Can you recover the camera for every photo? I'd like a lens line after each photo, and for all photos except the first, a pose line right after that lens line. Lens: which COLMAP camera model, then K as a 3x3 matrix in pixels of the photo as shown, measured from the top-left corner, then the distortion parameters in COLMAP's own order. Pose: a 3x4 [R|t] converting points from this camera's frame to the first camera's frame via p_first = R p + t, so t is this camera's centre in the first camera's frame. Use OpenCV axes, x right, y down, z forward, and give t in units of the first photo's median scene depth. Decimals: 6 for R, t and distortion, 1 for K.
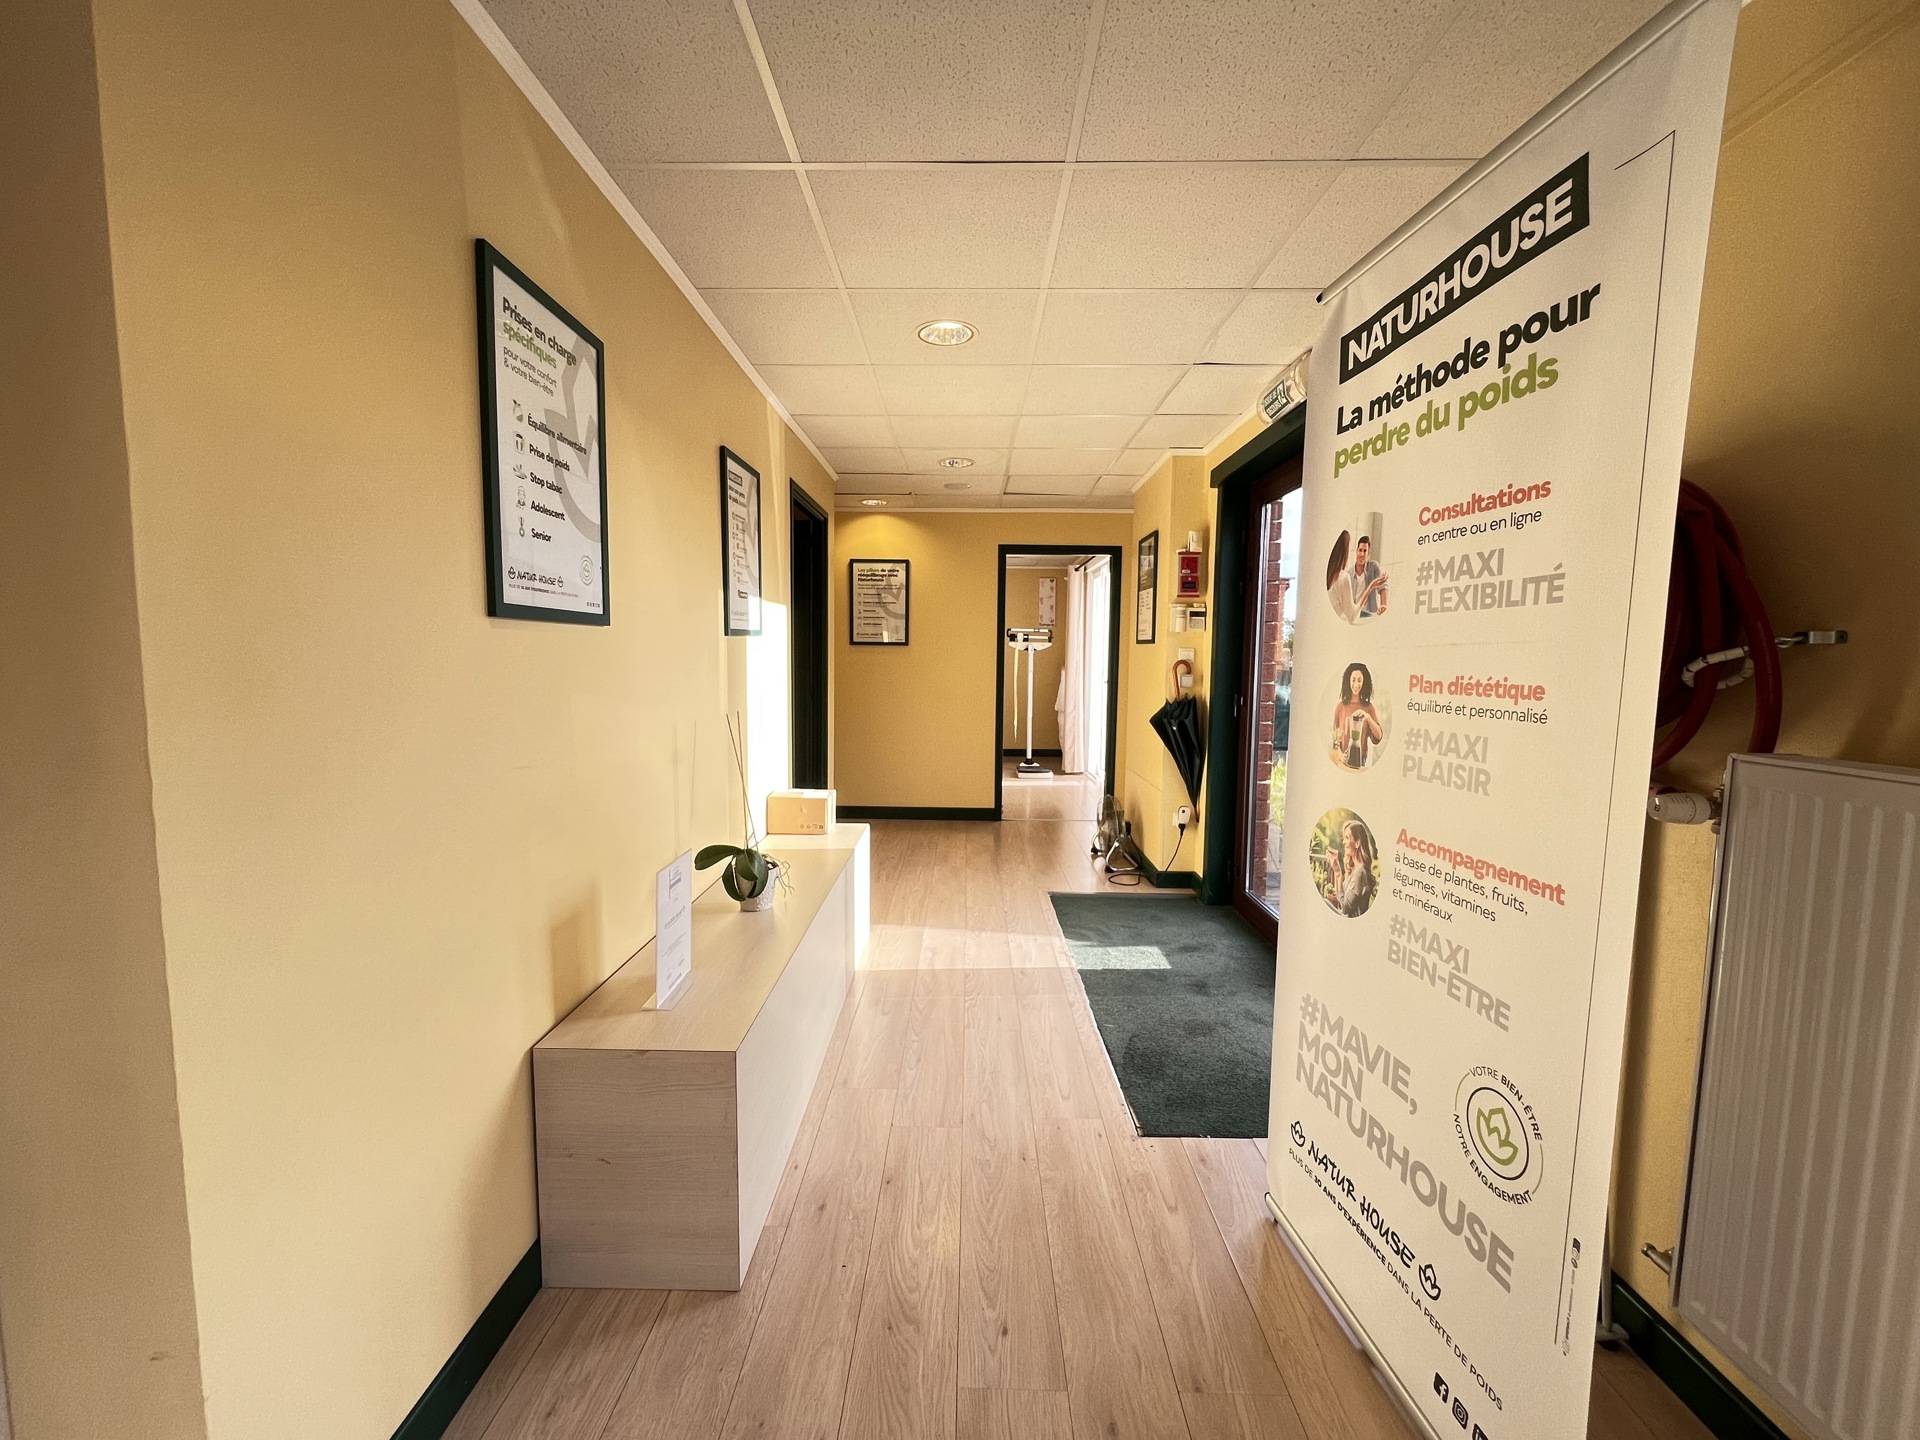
lens RADIAL K [[771.5, 0, 953.0], [0, 771.5, 717.2], [0, 0, 1]] dist [-0.003573, 0.000007]
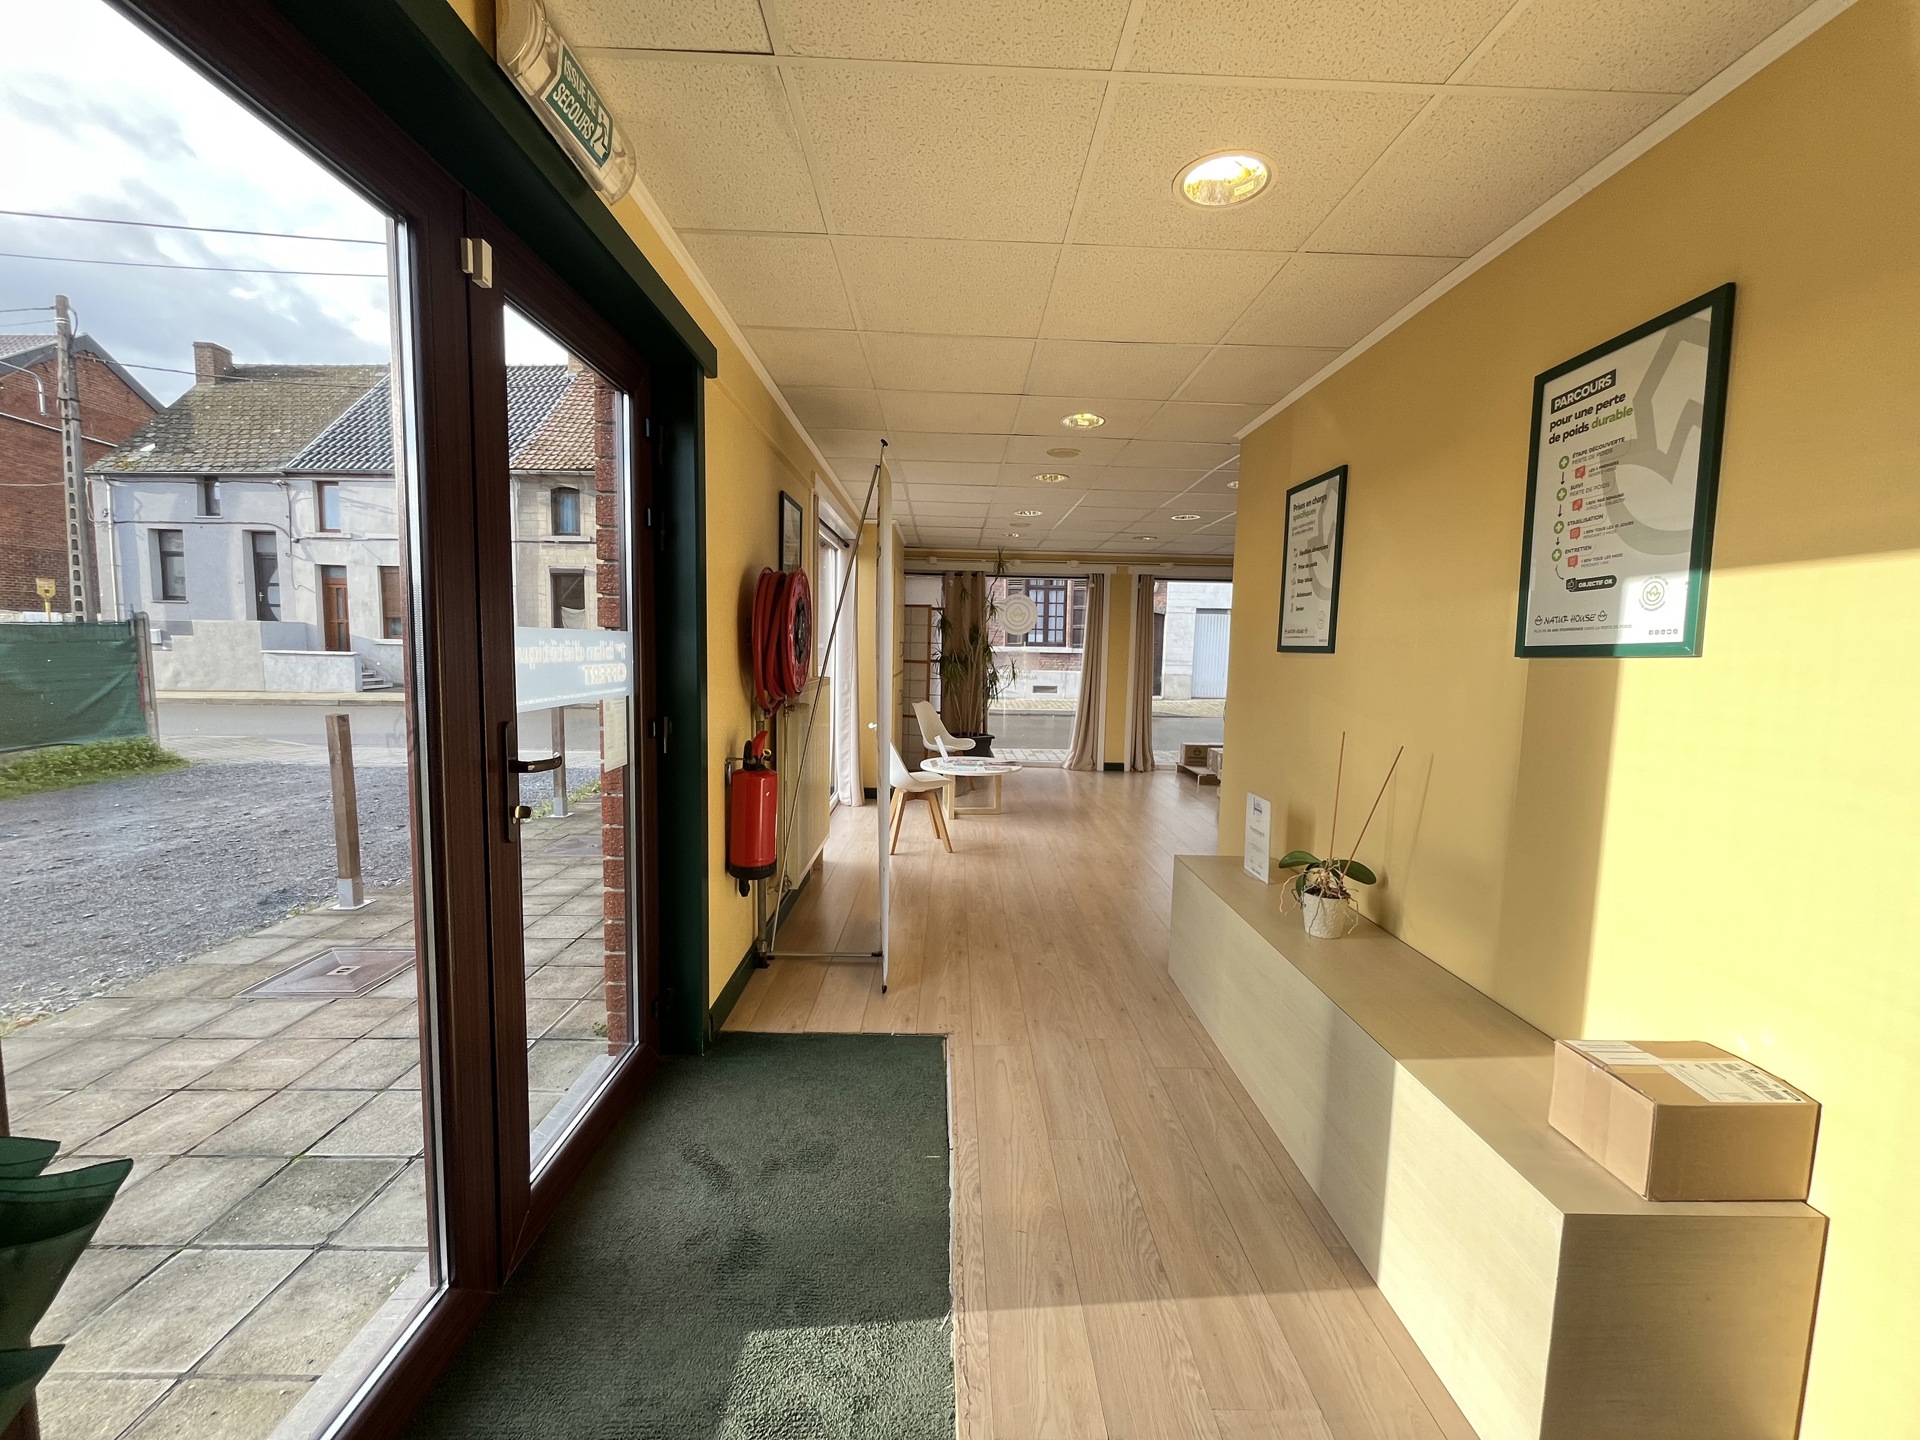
lens RADIAL K [[771.5, 0, 965.7], [0, 771.5, 718.1], [0, 0, 1]] dist [-0.003573, 0.000007]
pose [[-0.998512, -0.031414, -0.044583, 0.147515], [-0.038674, 0.984222, 0.172660, -0.103220], [0.038456, 0.174128, -0.983972, 1.127564]]
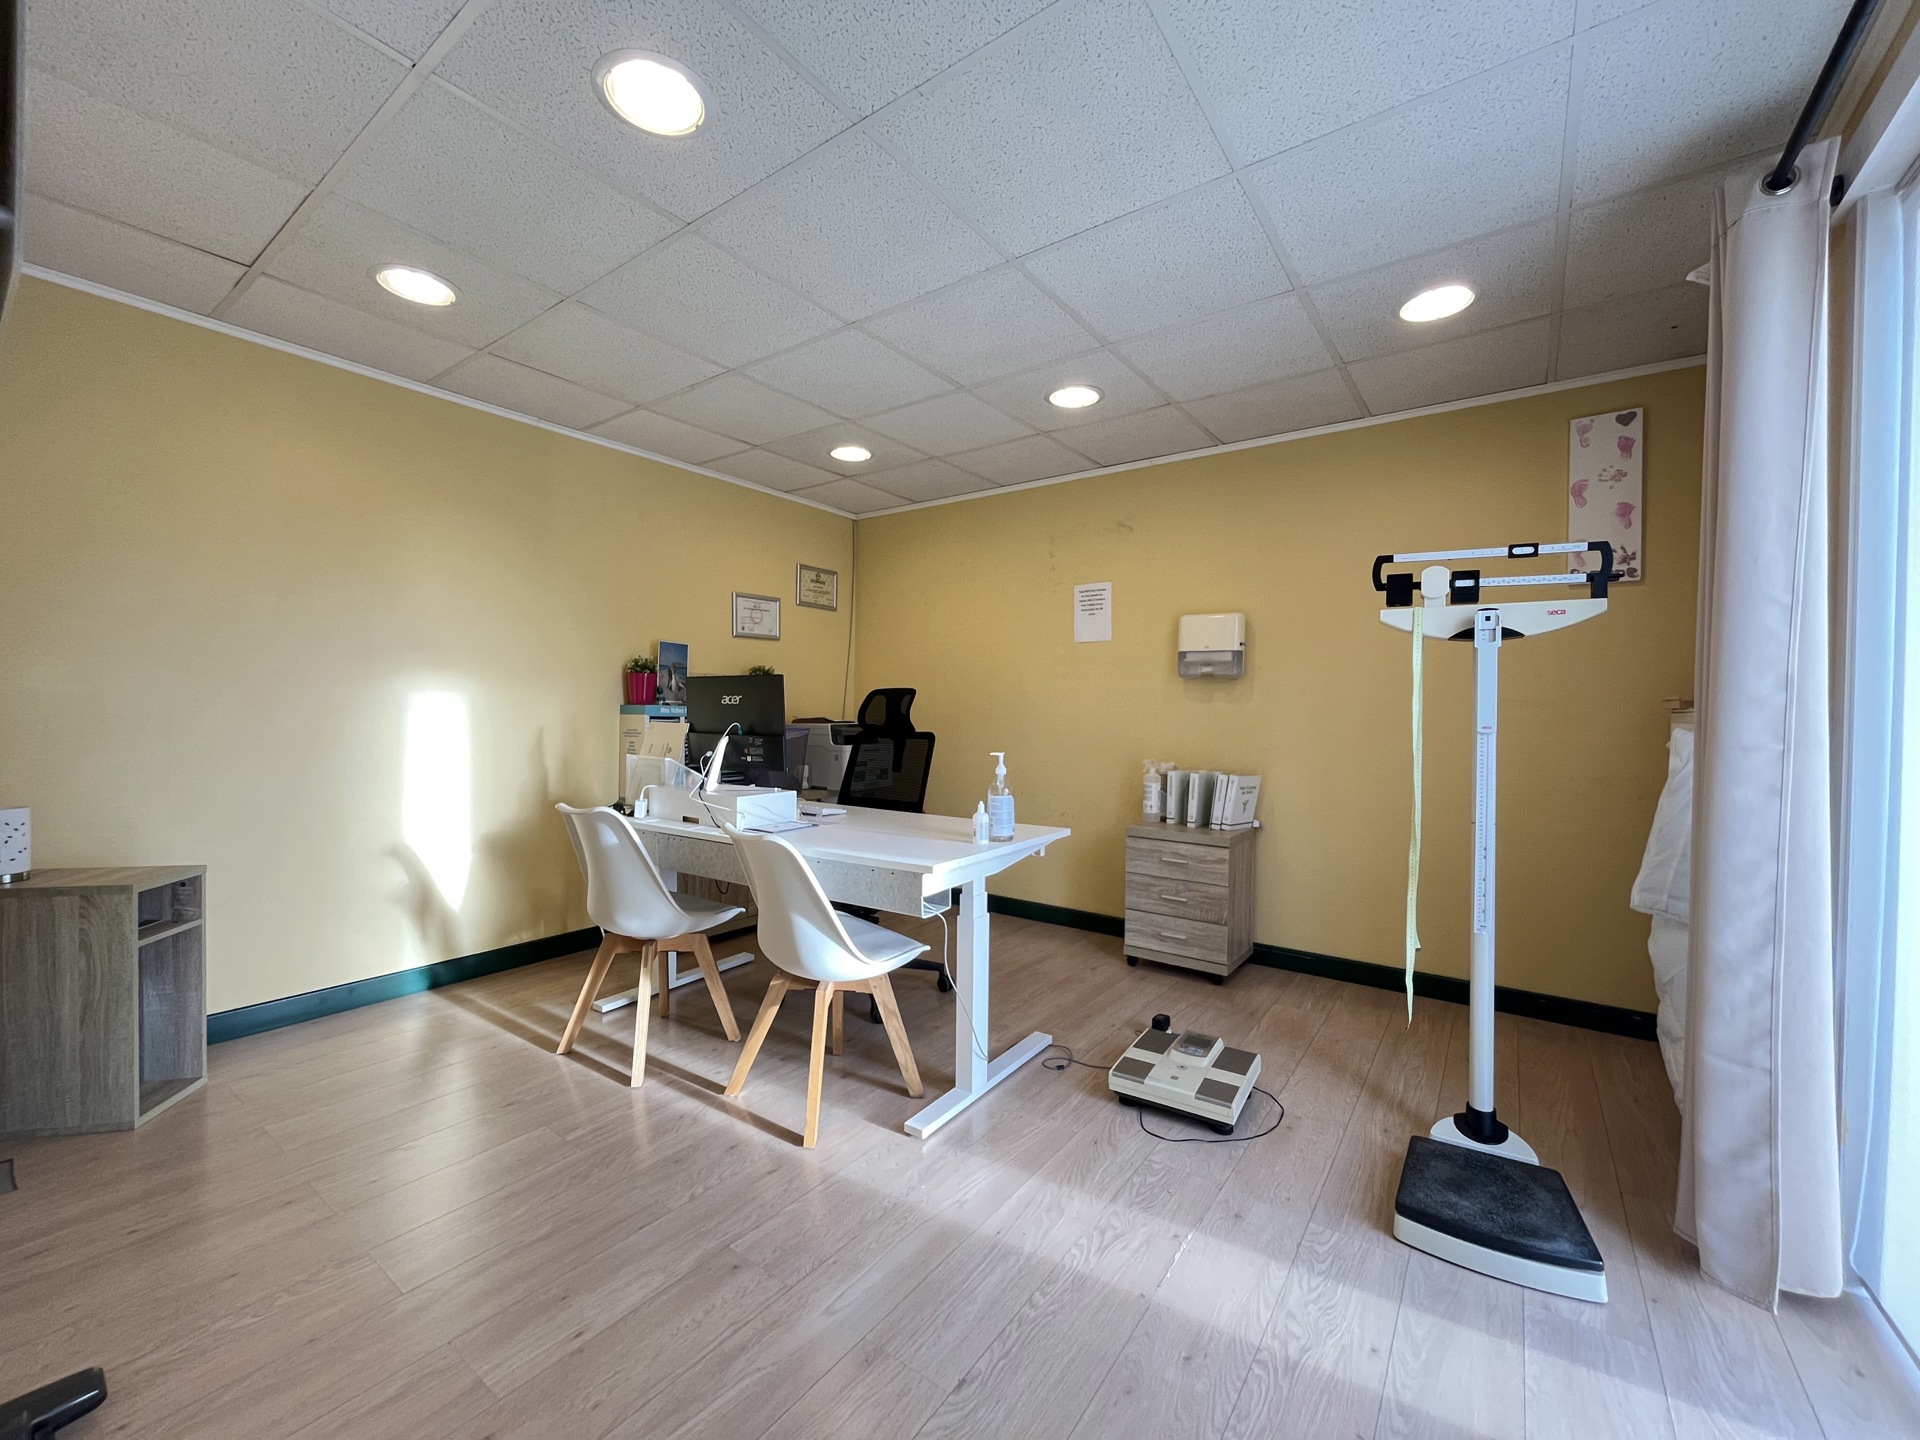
lens RADIAL K [[771.5, 0, 948.6], [0, 771.5, 744.3], [0, 0, 1]] dist [-0.003573, 0.000007]
pose [[0.816563, 0.004086, -0.577241, 0.212032], [-0.042672, 0.997666, -0.053301, -0.074069], [0.575676, 0.068156, 0.814832, 1.501888]]
